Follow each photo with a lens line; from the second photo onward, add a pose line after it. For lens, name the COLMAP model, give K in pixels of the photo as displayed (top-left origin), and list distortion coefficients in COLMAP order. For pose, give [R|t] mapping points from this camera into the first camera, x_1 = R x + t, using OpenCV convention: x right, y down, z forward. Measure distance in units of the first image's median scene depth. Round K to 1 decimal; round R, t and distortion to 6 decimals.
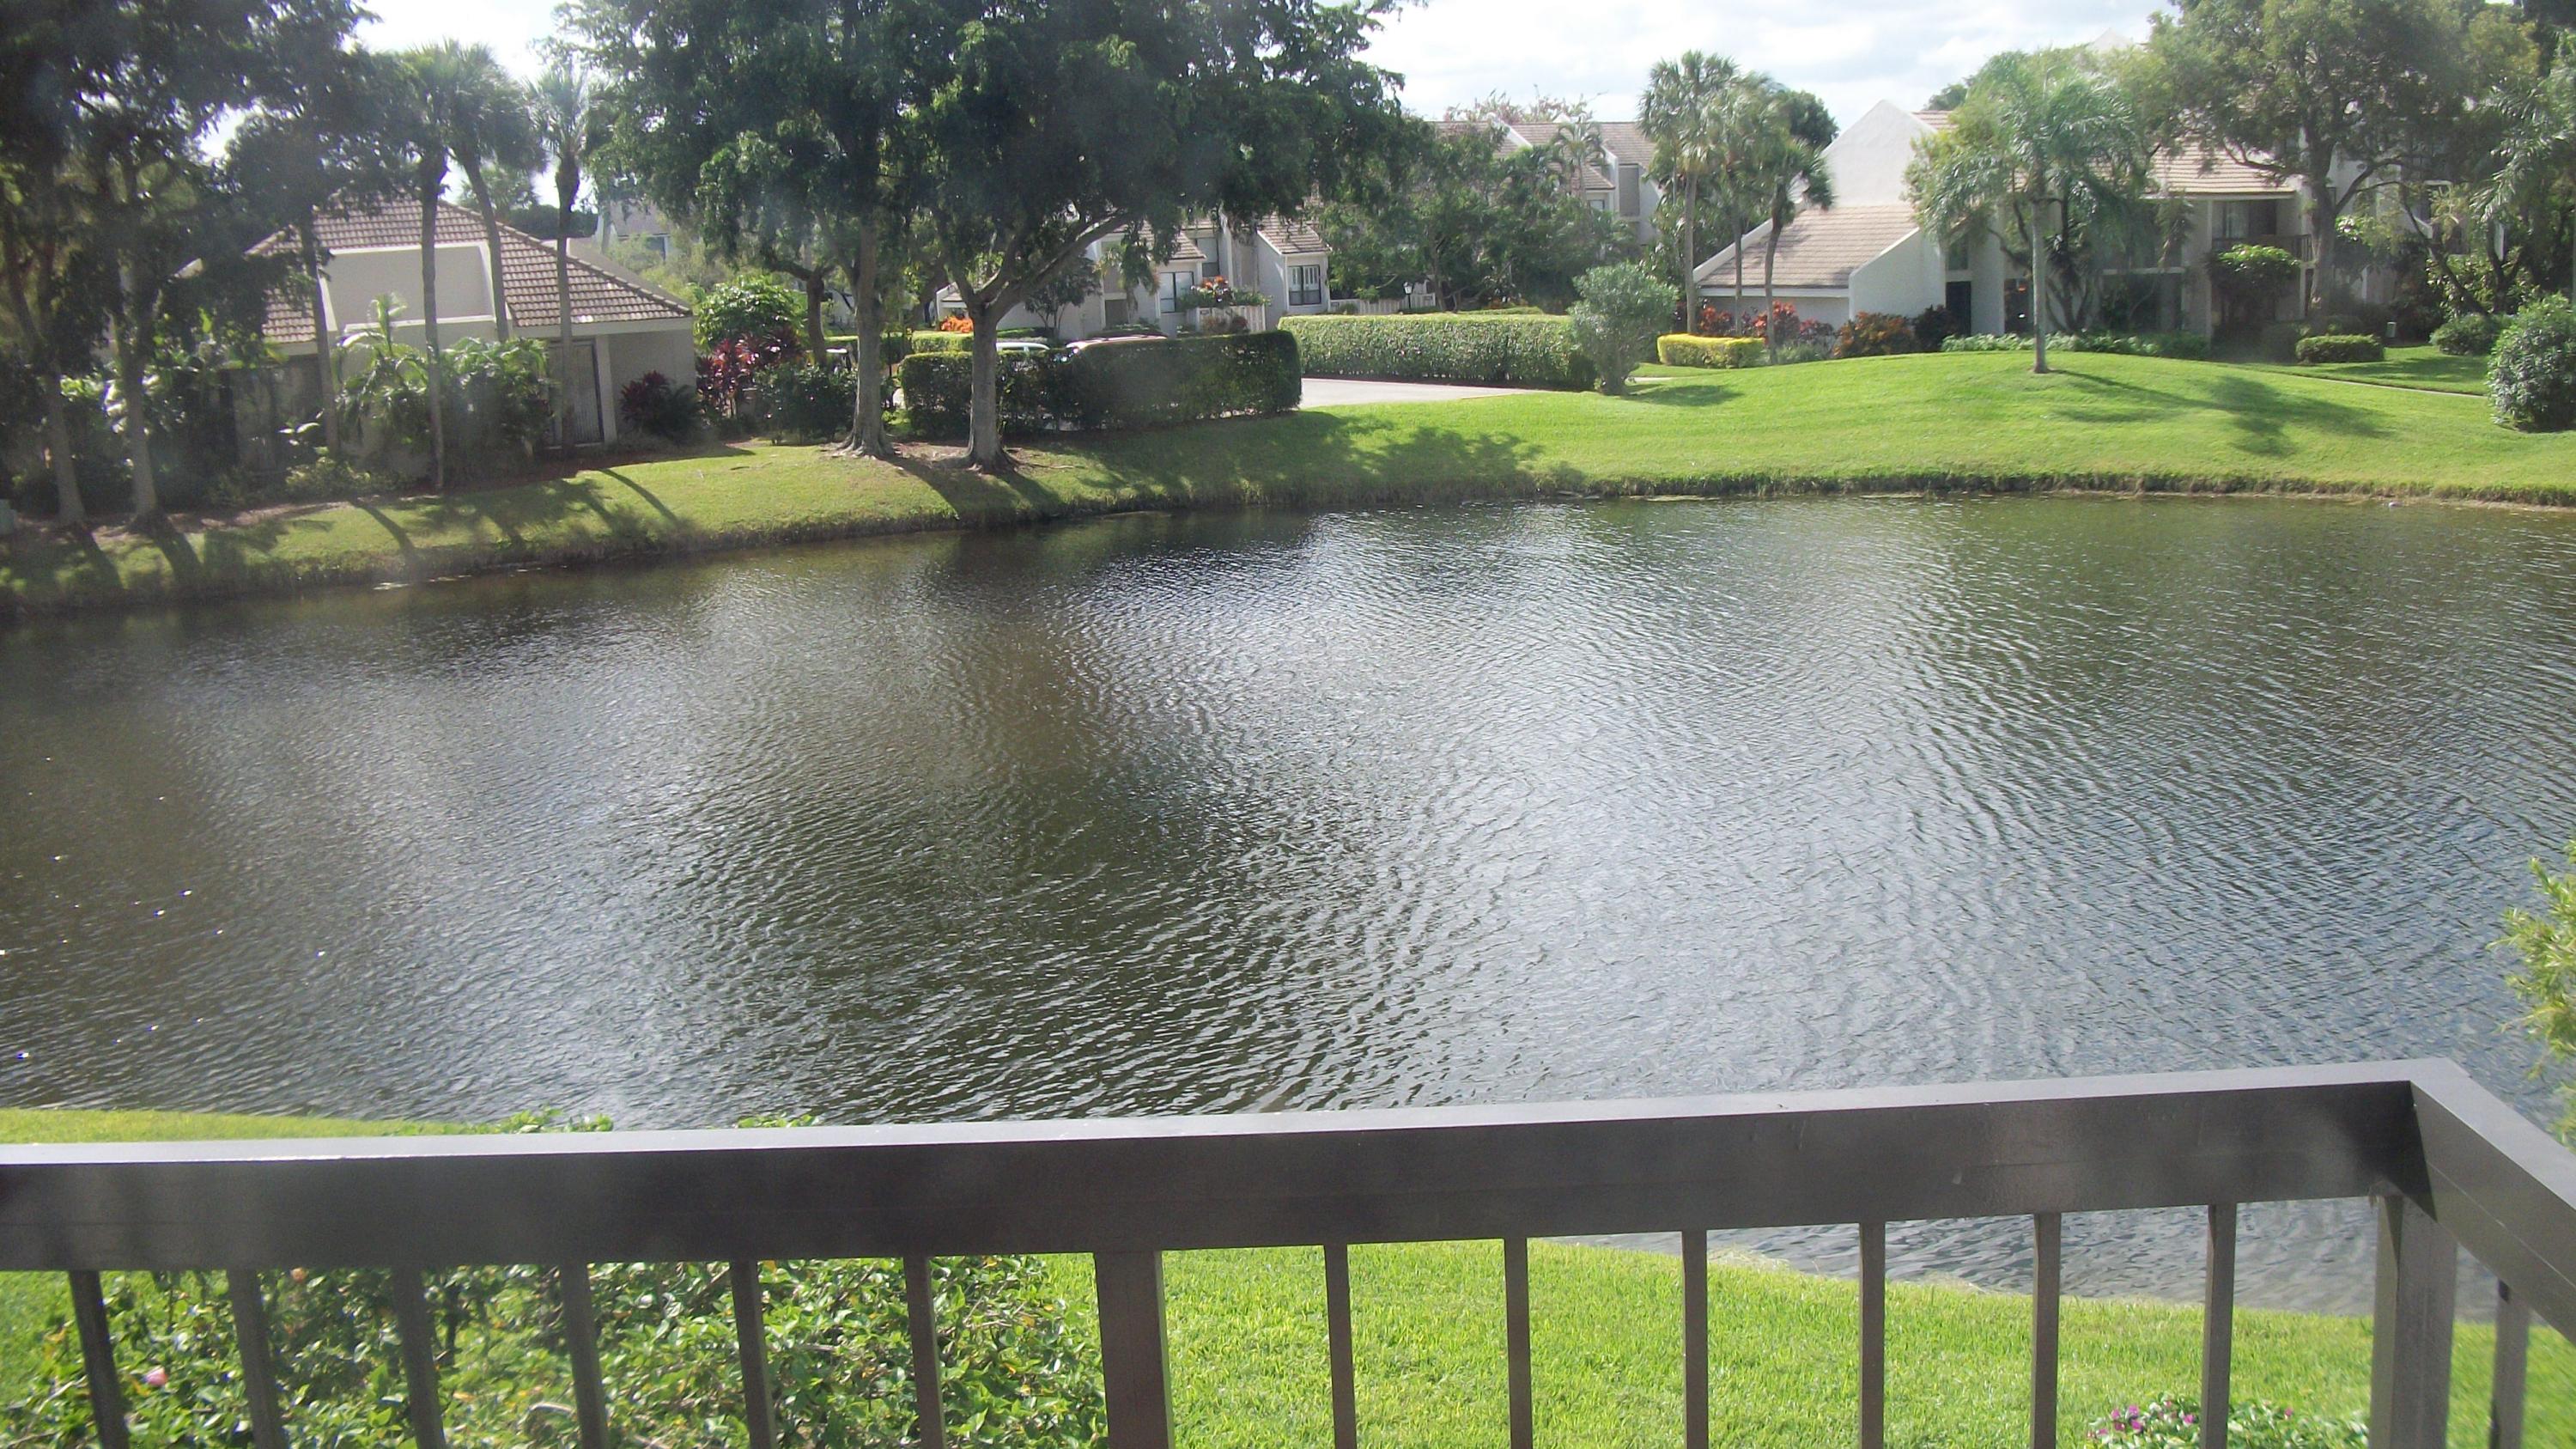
lens RADIAL K [[2497.0, 0, 1386.7], [0, 2497.0, 735.4], [0, 0, 1]] dist [-0.160507, 0.149633]
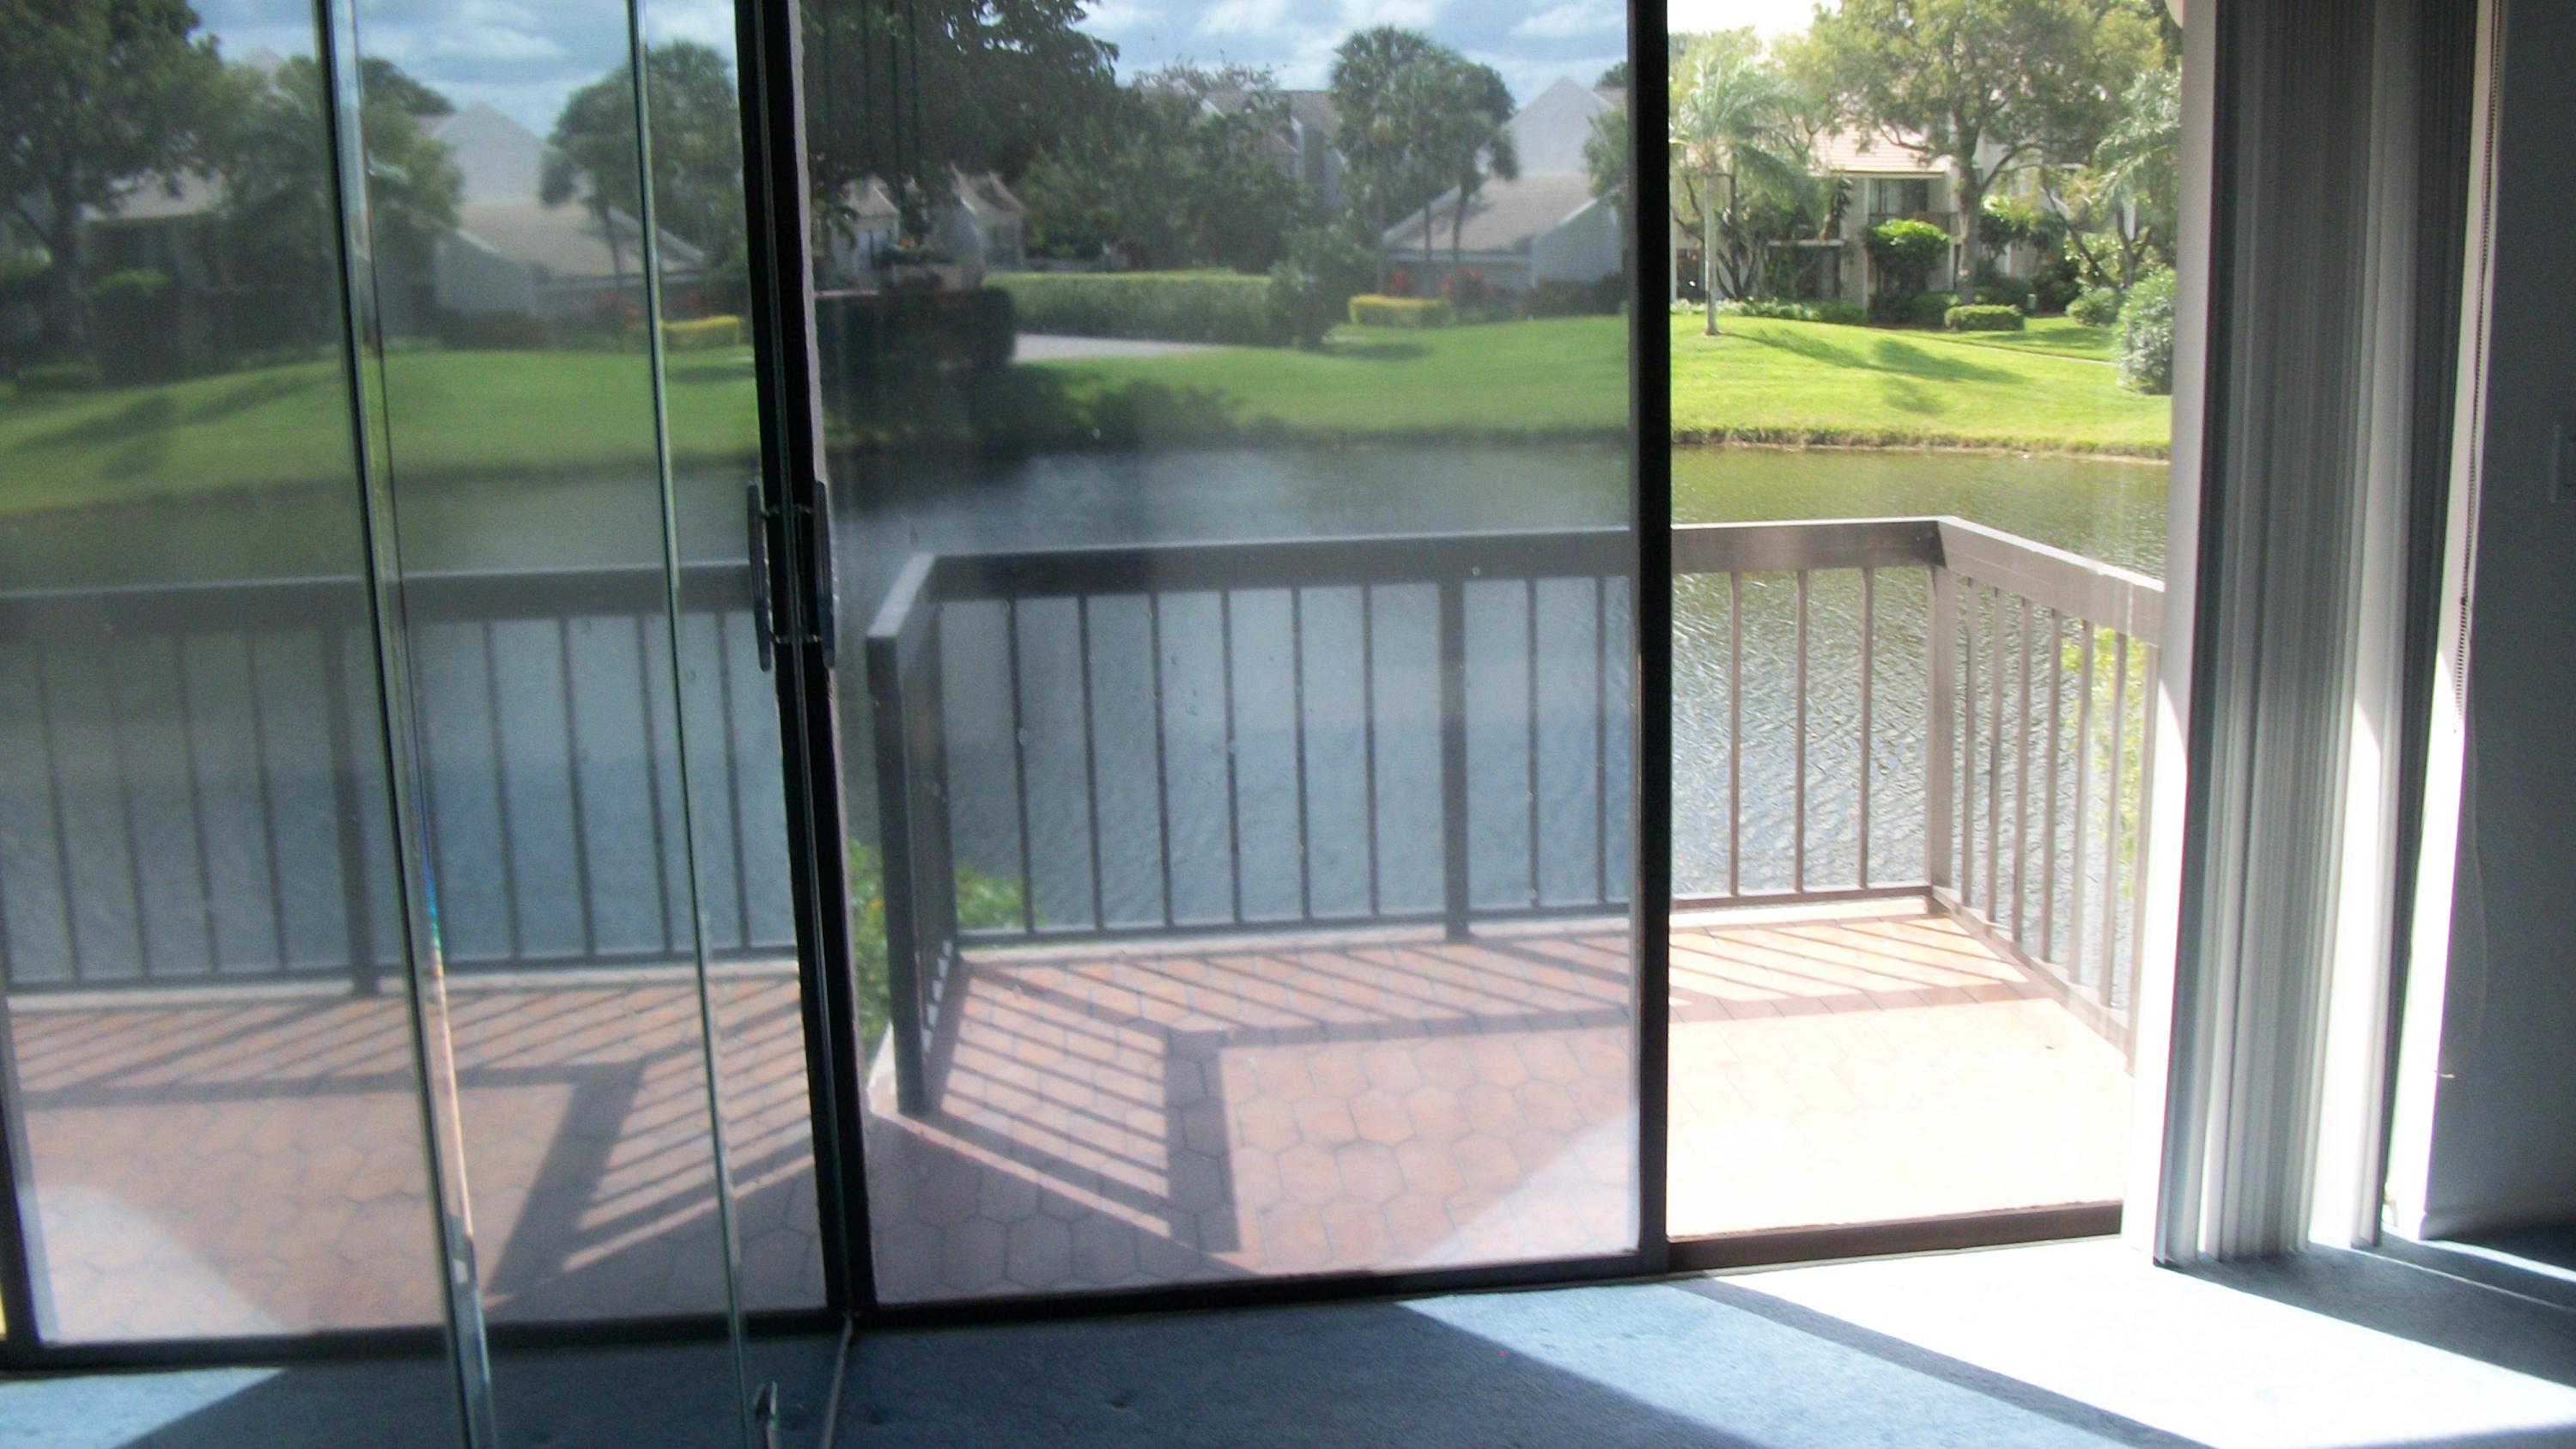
lens RADIAL K [[2497.0, 0, 1386.7], [0, 2497.0, 735.4], [0, 0, 1]] dist [-0.160507, 0.149633]
pose [[0.991198, -0.004303, 0.132318, -0.016130], [0.002449, 0.999897, 0.014173, 0.009845], [-0.132365, -0.013725, 0.991106, -0.048181]]
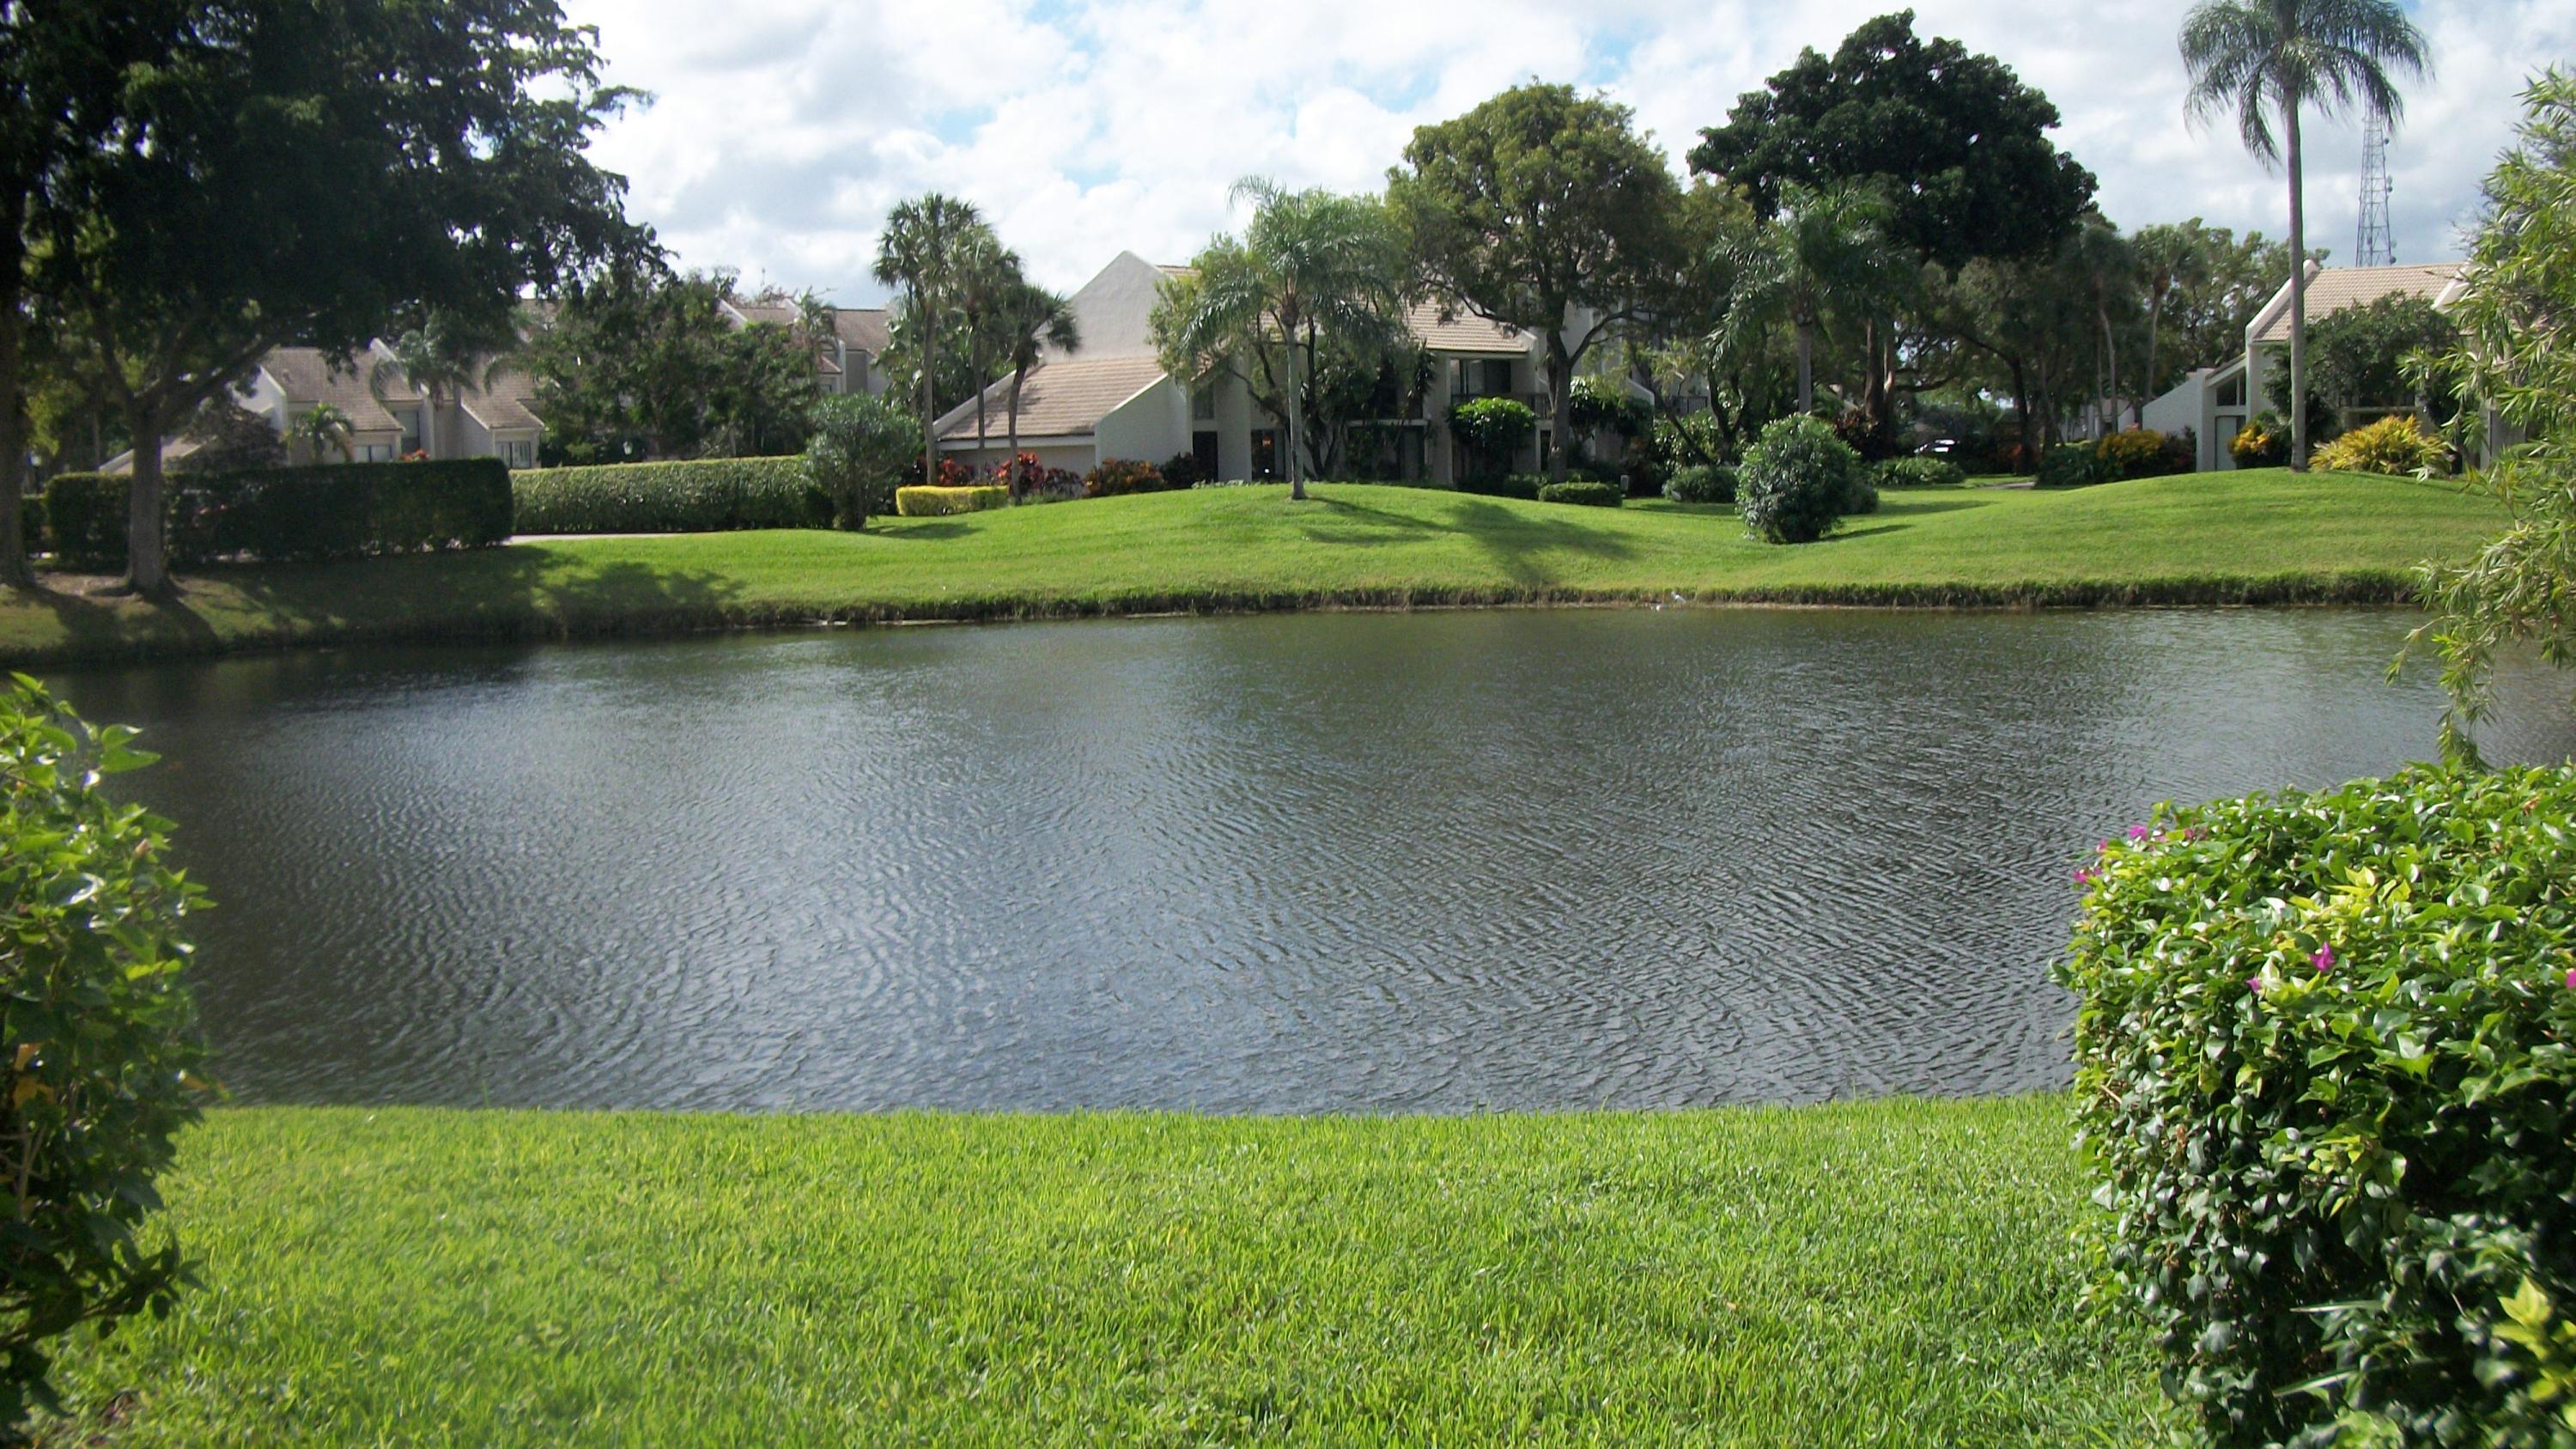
lens RADIAL K [[2497.0, 0, 1386.7], [0, 2497.0, 735.4], [0, 0, 1]] dist [-0.160507, 0.149633]
pose [[0.952230, -0.013513, 0.305082, -0.003862], [0.042468, 0.995173, -0.088473, 0.029283], [-0.302414, 0.097203, 0.948207, 0.049460]]
